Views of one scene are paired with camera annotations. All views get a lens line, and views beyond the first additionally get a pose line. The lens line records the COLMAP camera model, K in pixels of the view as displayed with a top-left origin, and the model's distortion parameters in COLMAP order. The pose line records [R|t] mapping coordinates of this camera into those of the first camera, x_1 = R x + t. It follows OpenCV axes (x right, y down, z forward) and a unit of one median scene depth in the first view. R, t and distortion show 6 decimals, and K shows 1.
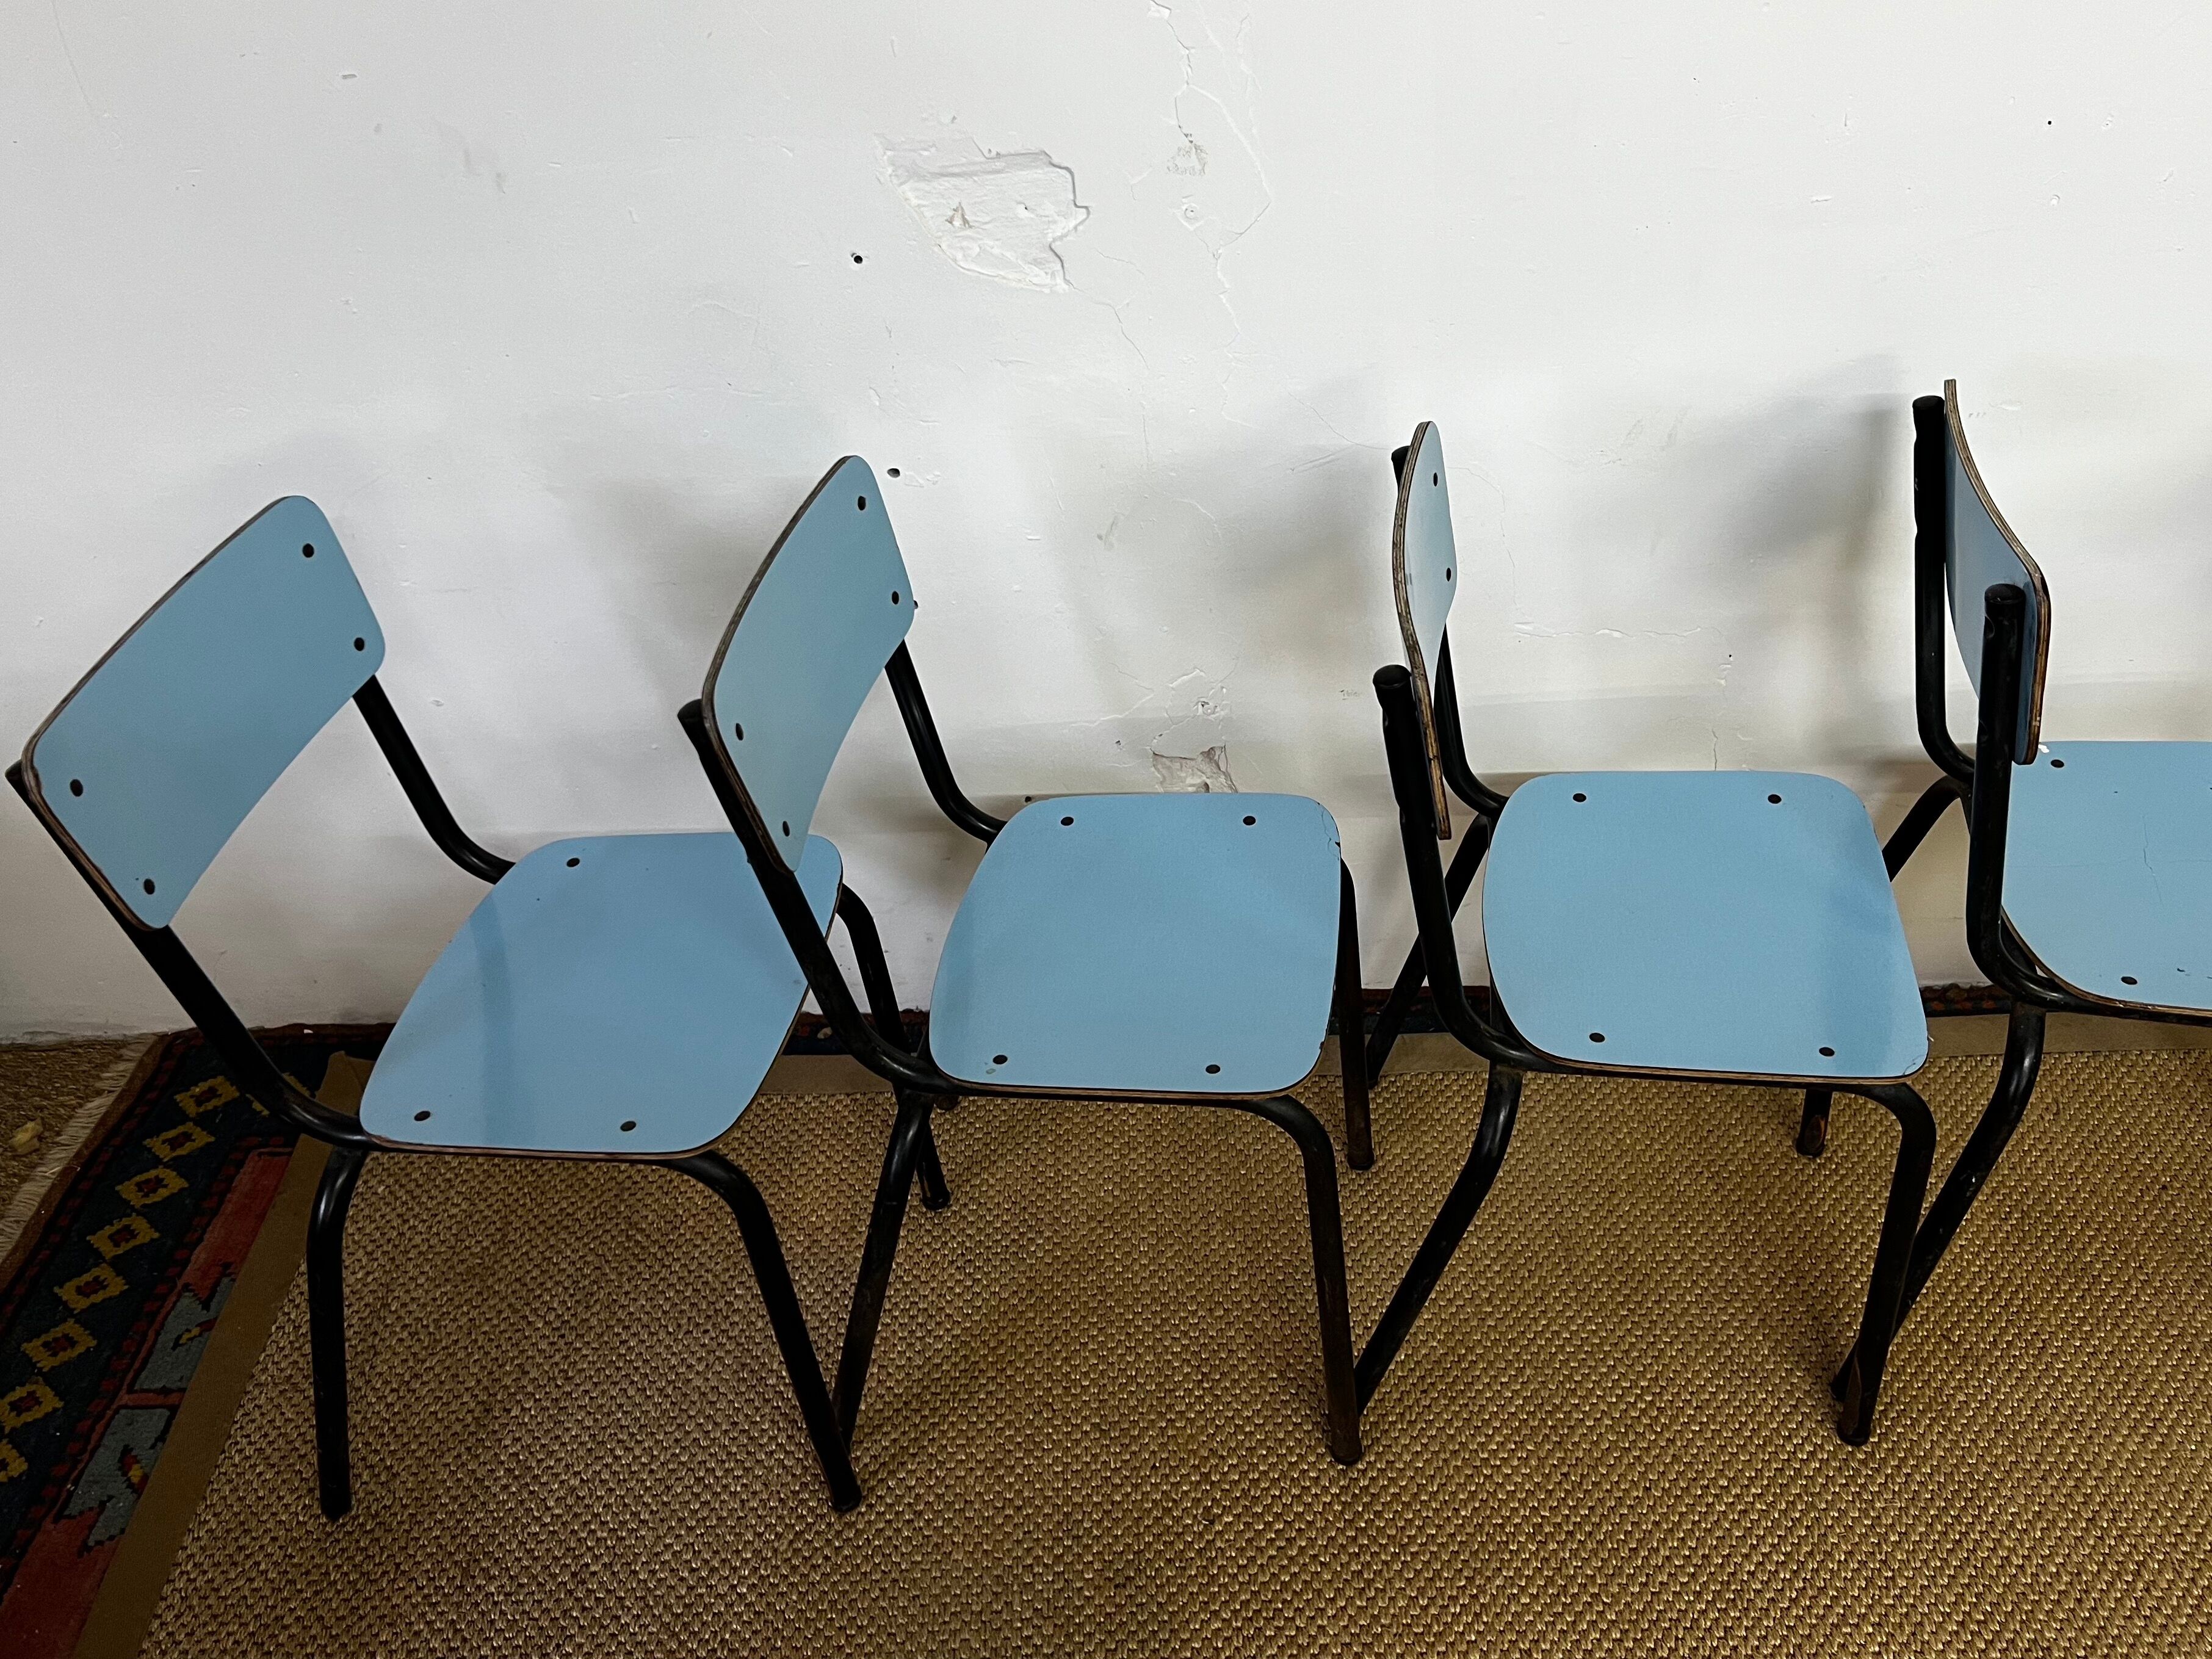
lens RADIAL K [[1792.9, 0, 1165.9], [0, 1792.9, 744.0], [0, 0, 1]] dist [0.072936, -0.098278]
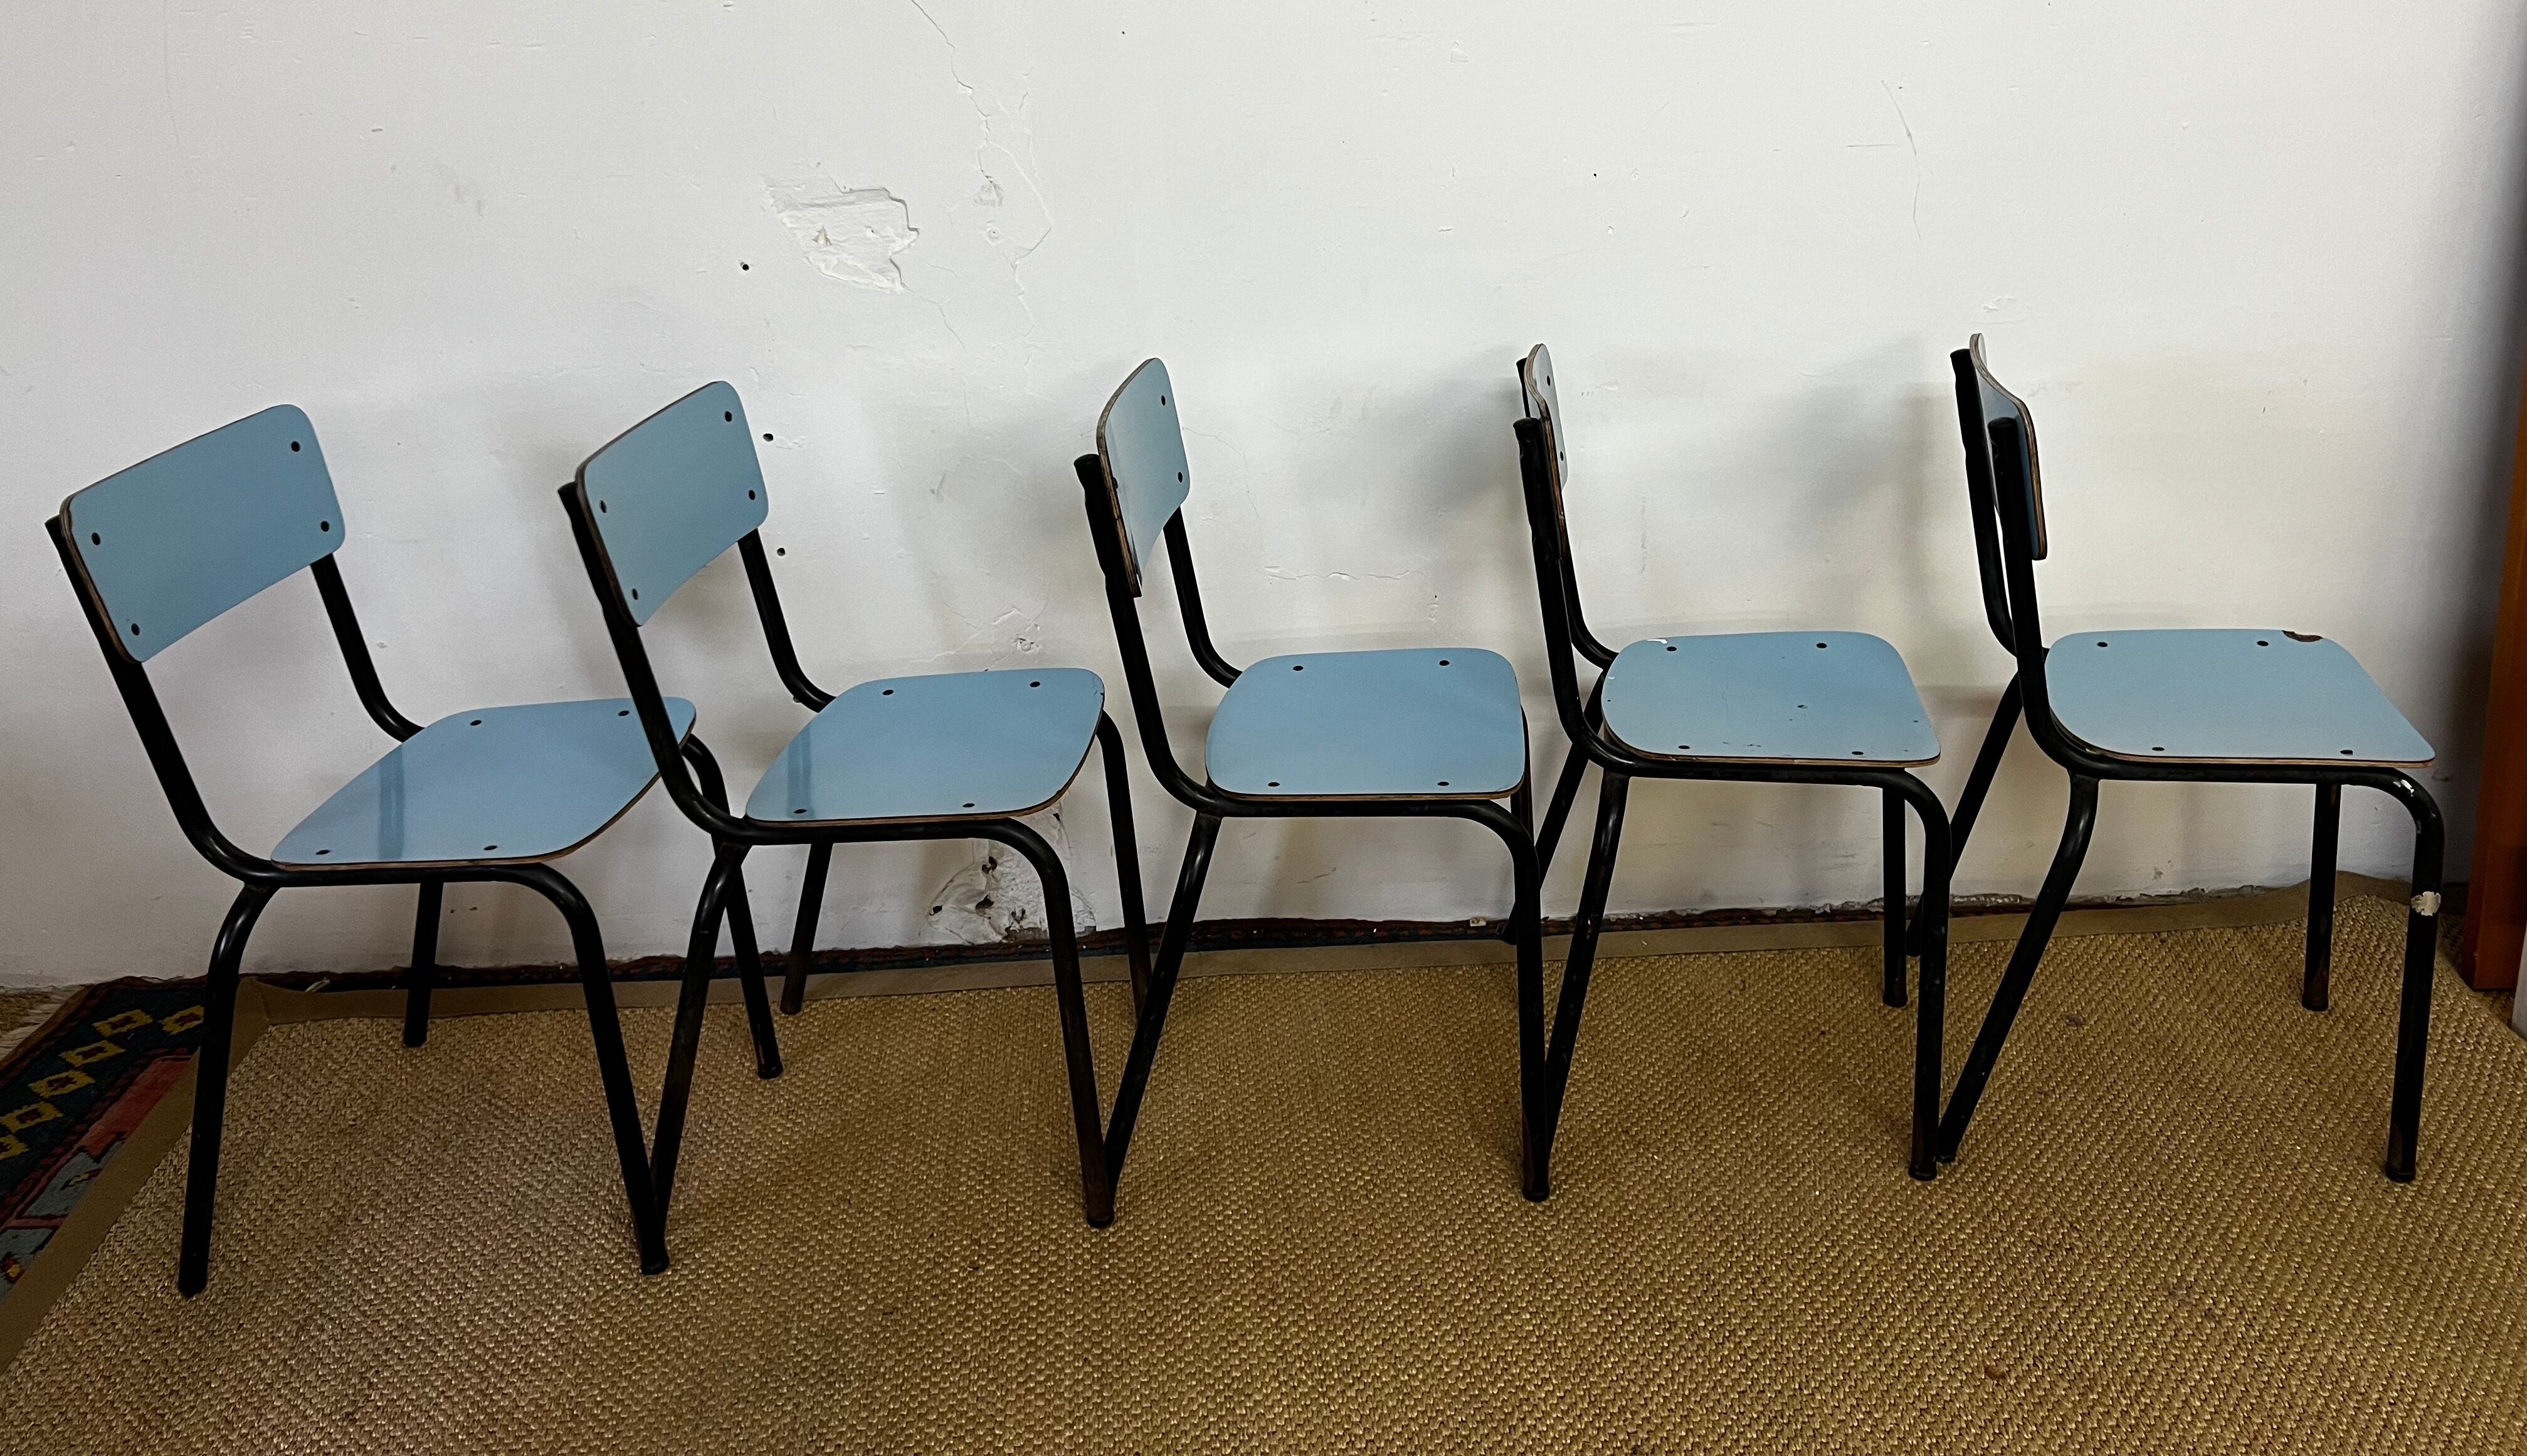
lens RADIAL K [[1848.9, 0, 1262.9], [0, 1848.9, 540.9], [0, 0, 1]] dist [0.057132, -0.074303]
pose [[0.999107, 0.001266, 0.042239, 0.153443], [0.011917, 0.950540, -0.310373, 0.352977], [-0.040543, 0.310599, 0.949676, -0.261894]]
